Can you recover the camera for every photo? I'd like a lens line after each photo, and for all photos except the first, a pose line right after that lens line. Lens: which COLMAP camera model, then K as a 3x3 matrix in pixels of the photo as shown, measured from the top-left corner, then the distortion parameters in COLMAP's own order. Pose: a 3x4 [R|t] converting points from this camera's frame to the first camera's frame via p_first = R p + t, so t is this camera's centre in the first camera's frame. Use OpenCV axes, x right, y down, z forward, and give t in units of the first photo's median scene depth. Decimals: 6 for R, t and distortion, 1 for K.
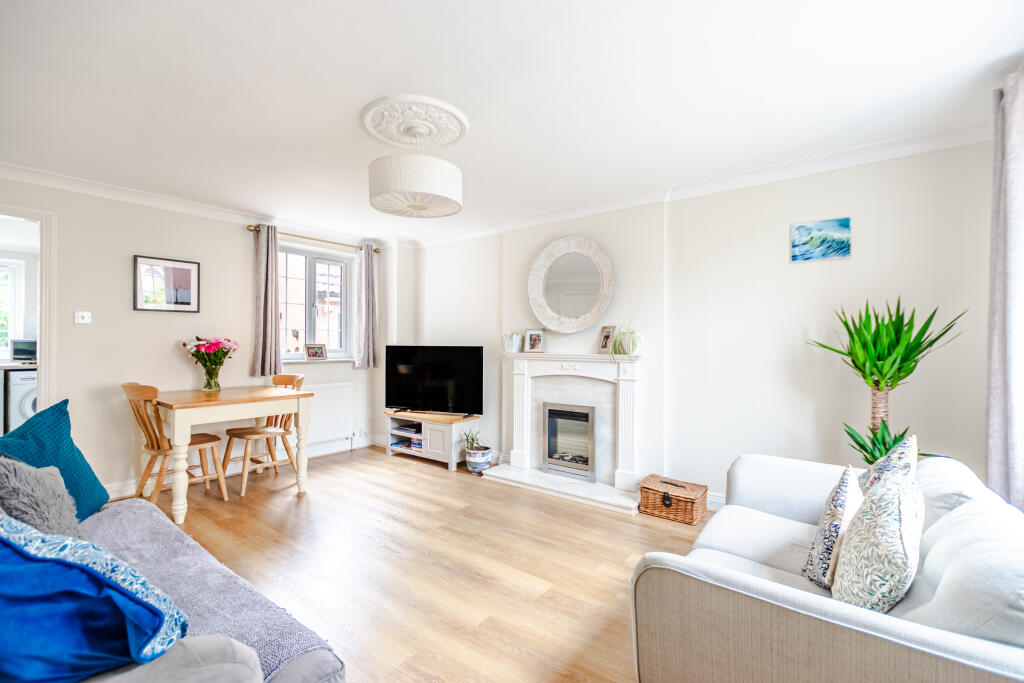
lens RADIAL K [[439.8, 0, 512.6], [0, 439.8, 343.9], [0, 0, 1]] dist [0.000487, 0.000016]
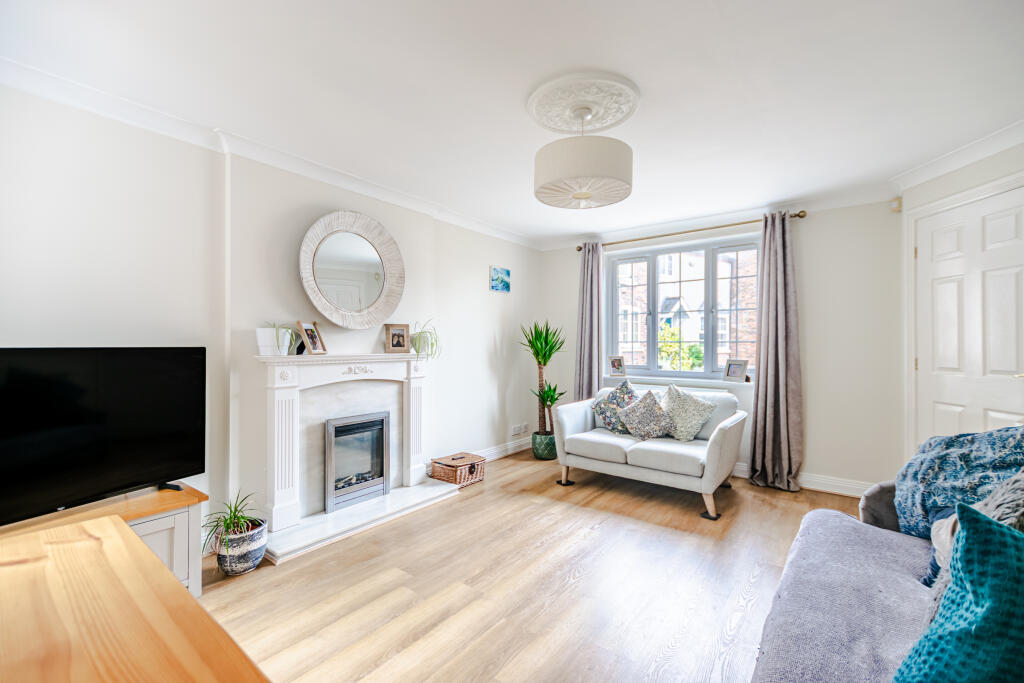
lens RADIAL K [[439.8, 0, 511.6], [0, 439.8, 339.4], [0, 0, 1]] dist [0.000487, 0.000016]
pose [[-0.001427, 0.007972, 0.999967, -0.676434], [0.002167, 0.999966, -0.007969, 0.001942], [-0.999997, 0.002156, -0.001444, 0.679498]]
